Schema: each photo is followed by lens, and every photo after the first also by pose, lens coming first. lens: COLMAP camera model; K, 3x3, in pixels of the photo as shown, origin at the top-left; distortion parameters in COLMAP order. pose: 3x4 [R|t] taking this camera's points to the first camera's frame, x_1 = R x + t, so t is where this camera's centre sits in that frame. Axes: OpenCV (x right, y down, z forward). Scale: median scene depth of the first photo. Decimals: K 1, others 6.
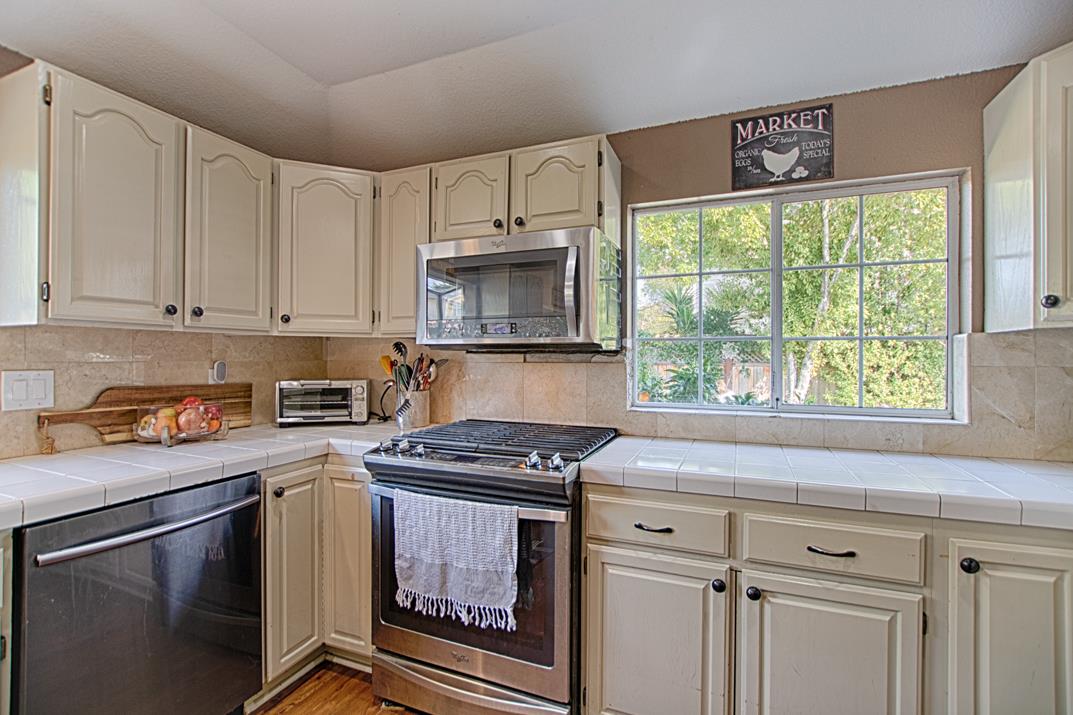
lens RADIAL K [[485.7, 0, 540.3], [0, 485.7, 356.0], [0, 0, 1]] dist [-0.022081, 0.000512]
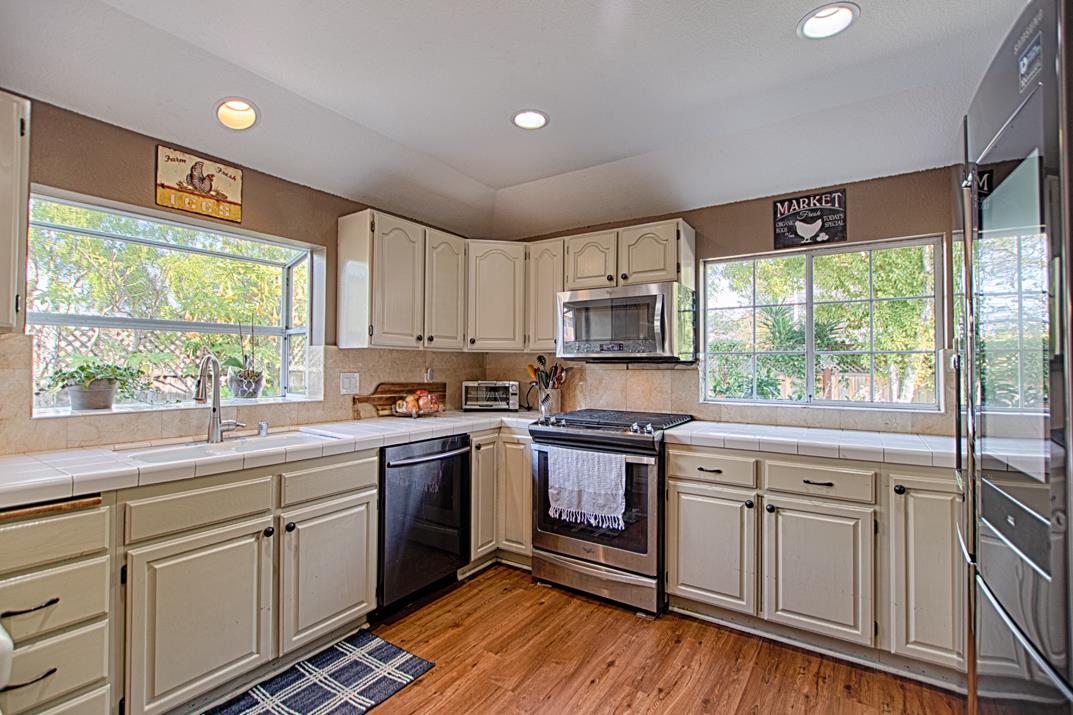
lens RADIAL K [[485.7, 0, 540.3], [0, 485.7, 356.0], [0, 0, 1]] dist [-0.022081, 0.000512]
pose [[0.981168, -0.002531, -0.193141, -0.008458], [-0.001424, 0.999792, -0.020337, 0.003113], [0.193153, 0.020229, 0.980960, -0.560696]]
